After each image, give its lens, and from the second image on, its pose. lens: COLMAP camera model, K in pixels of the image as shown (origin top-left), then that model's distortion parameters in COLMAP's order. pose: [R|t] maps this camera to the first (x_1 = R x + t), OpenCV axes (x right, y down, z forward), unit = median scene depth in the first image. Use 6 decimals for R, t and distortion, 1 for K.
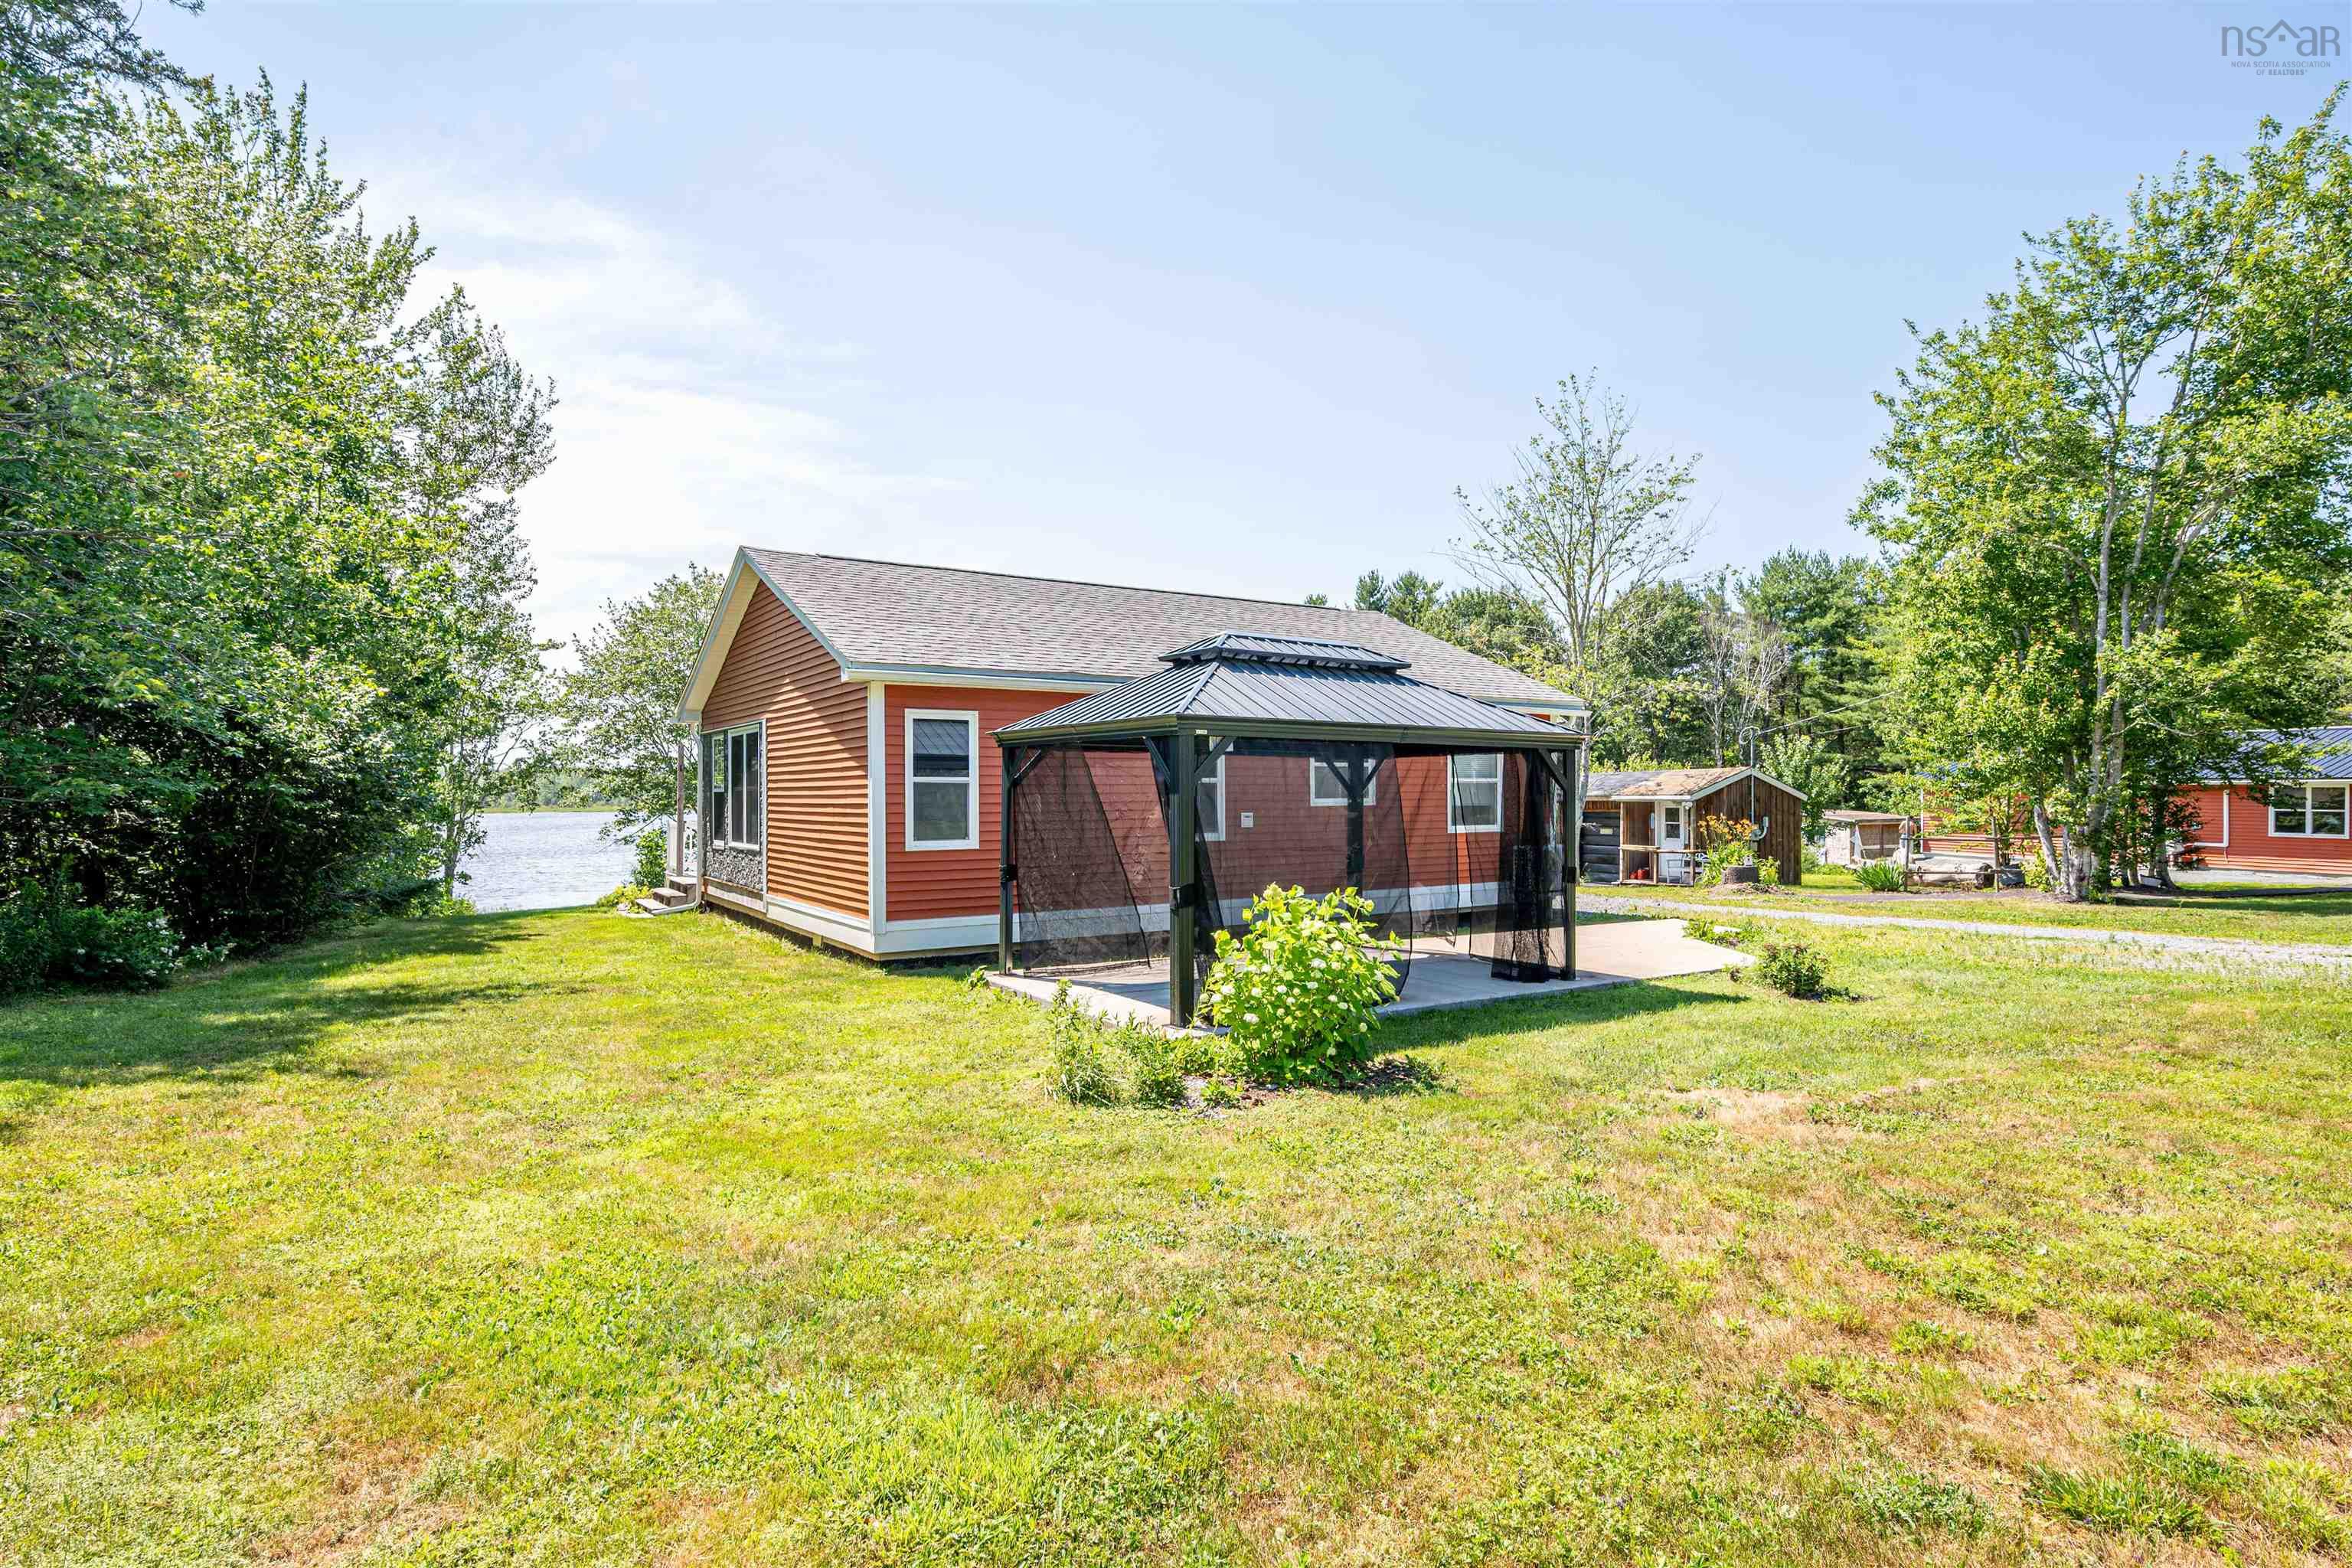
lens RADIAL K [[1183.0, 0, 1184.9], [0, 1183.0, 806.0], [0, 0, 1]] dist [0.030453, 0.000179]
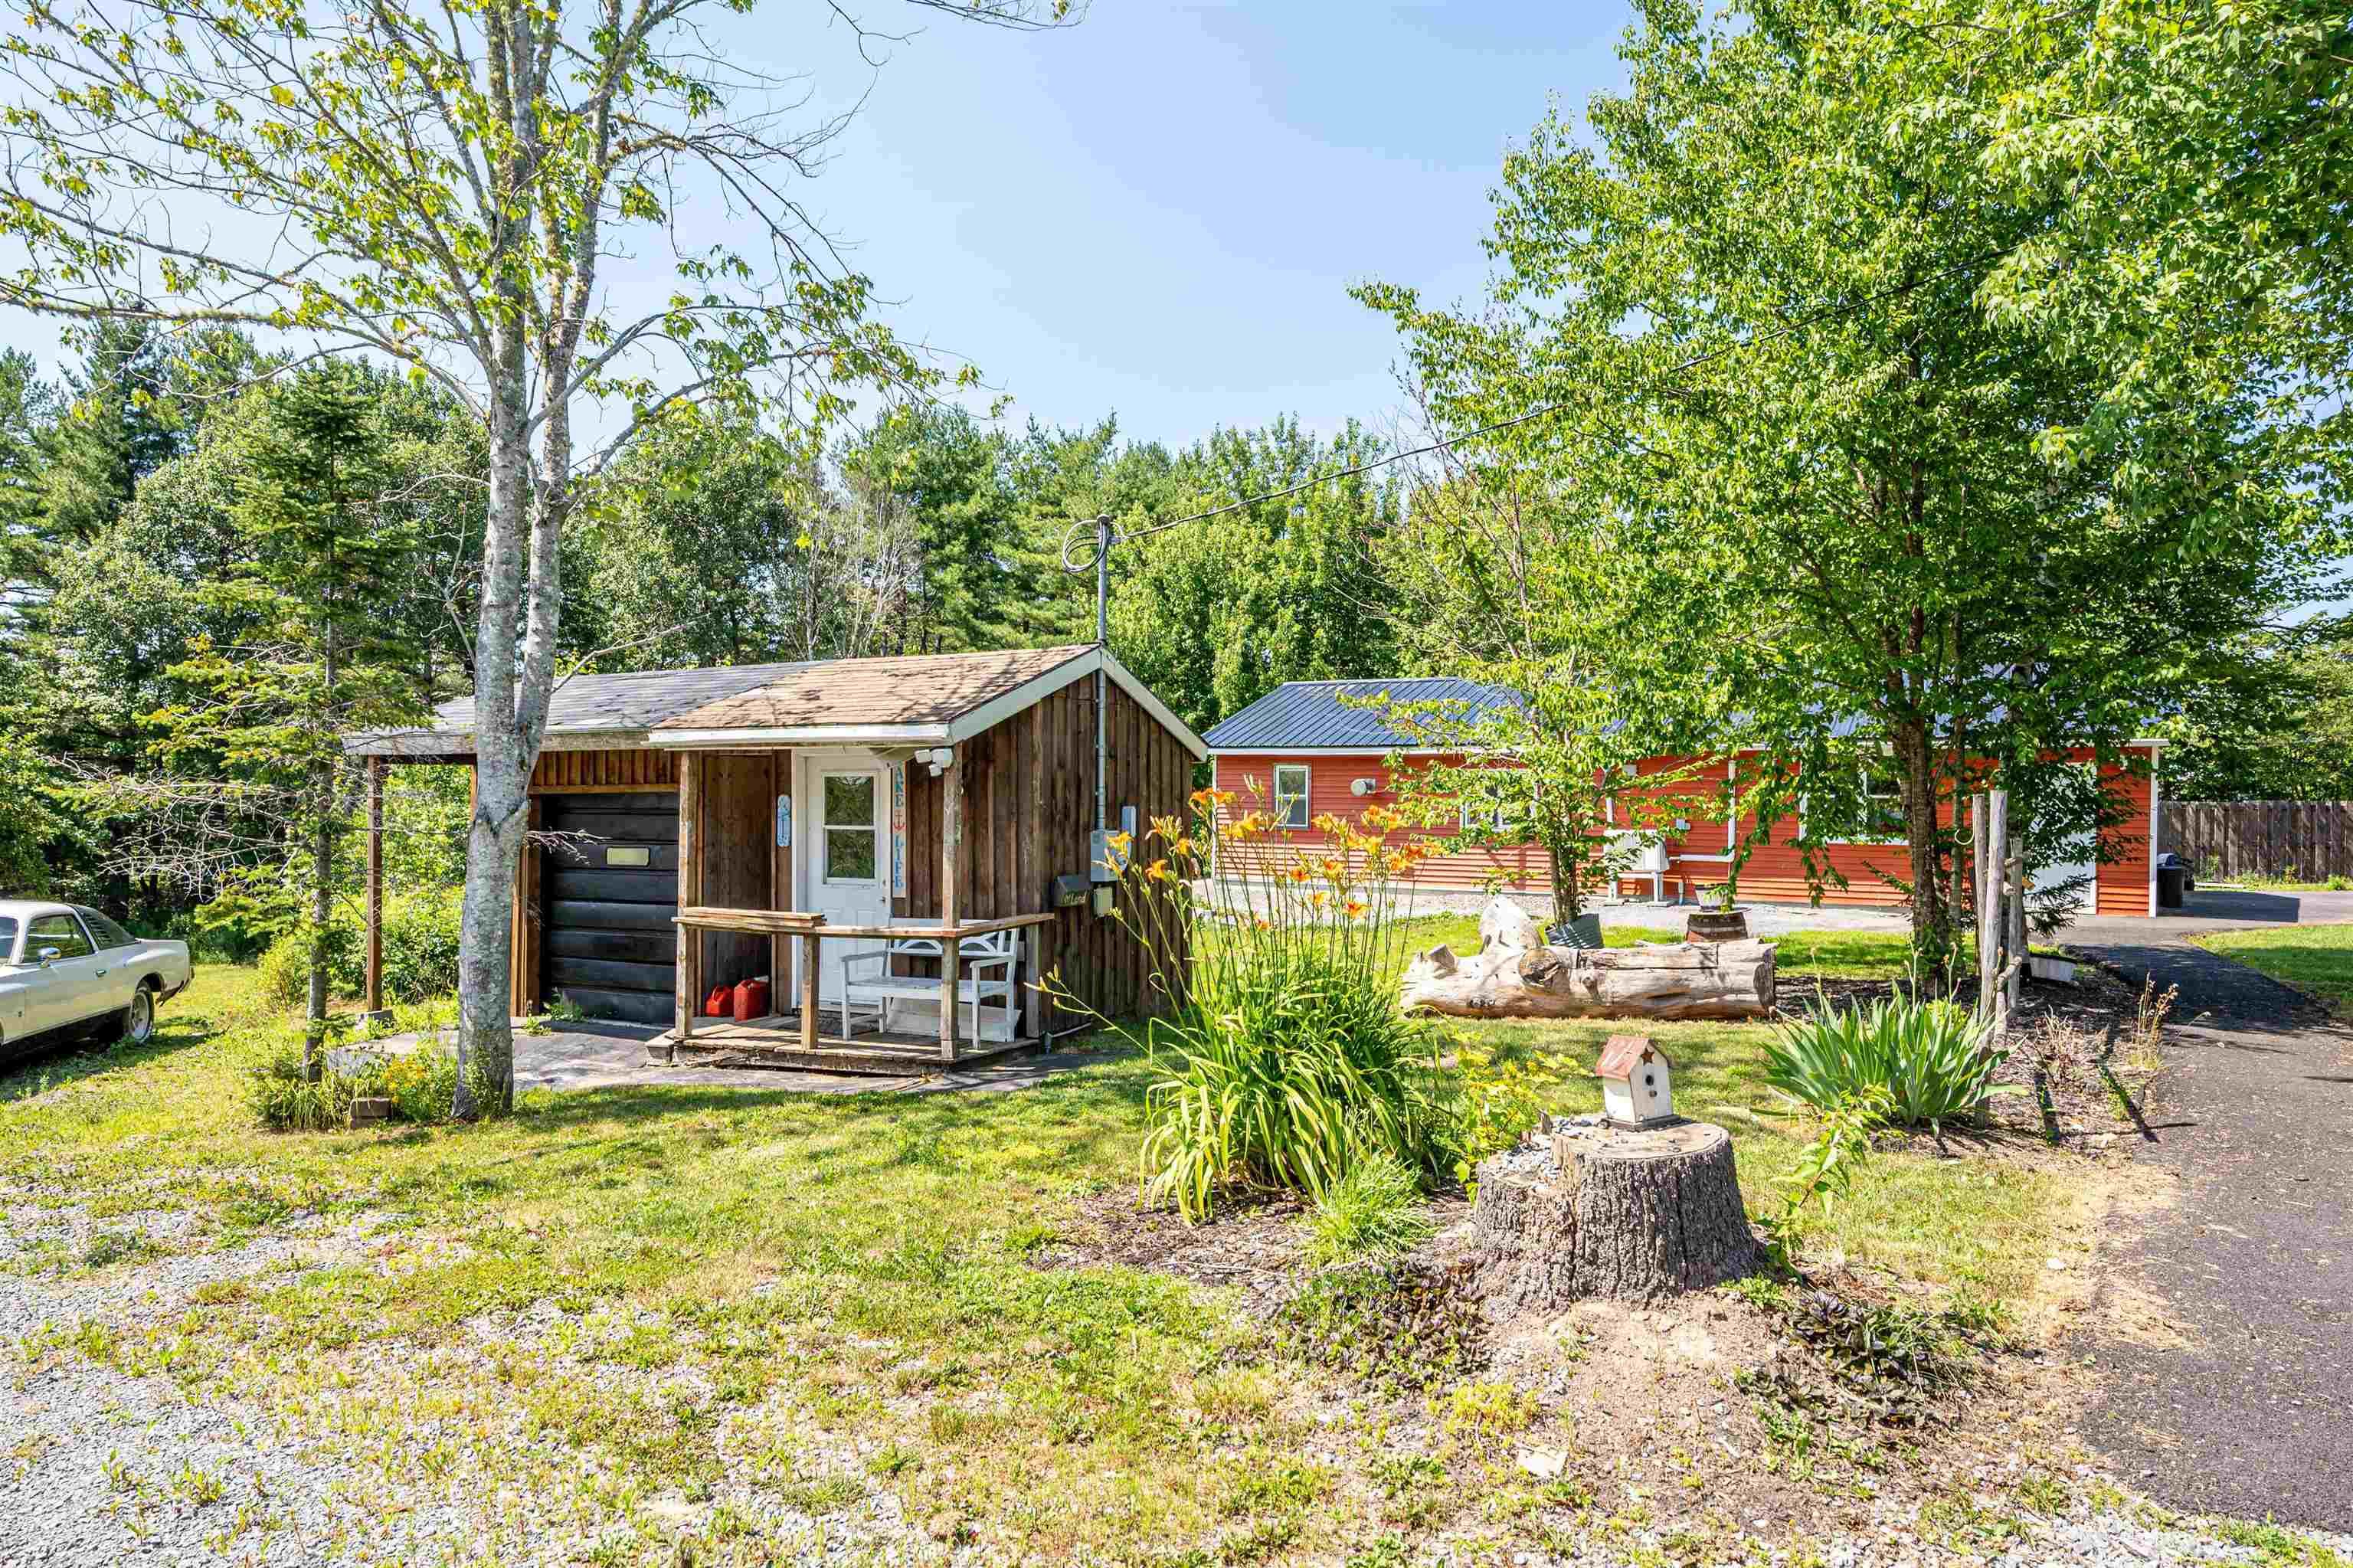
lens RADIAL K [[1517.4, 0, 1176.5], [0, 1517.4, 784.0], [0, 0, 1]] dist [-0.003136, -0.000496]
pose [[0.767774, 0.025684, 0.640205, 0.114263], [-0.018311, 0.999668, -0.018146, 0.004362], [-0.640459, 0.002210, 0.767989, 0.326426]]
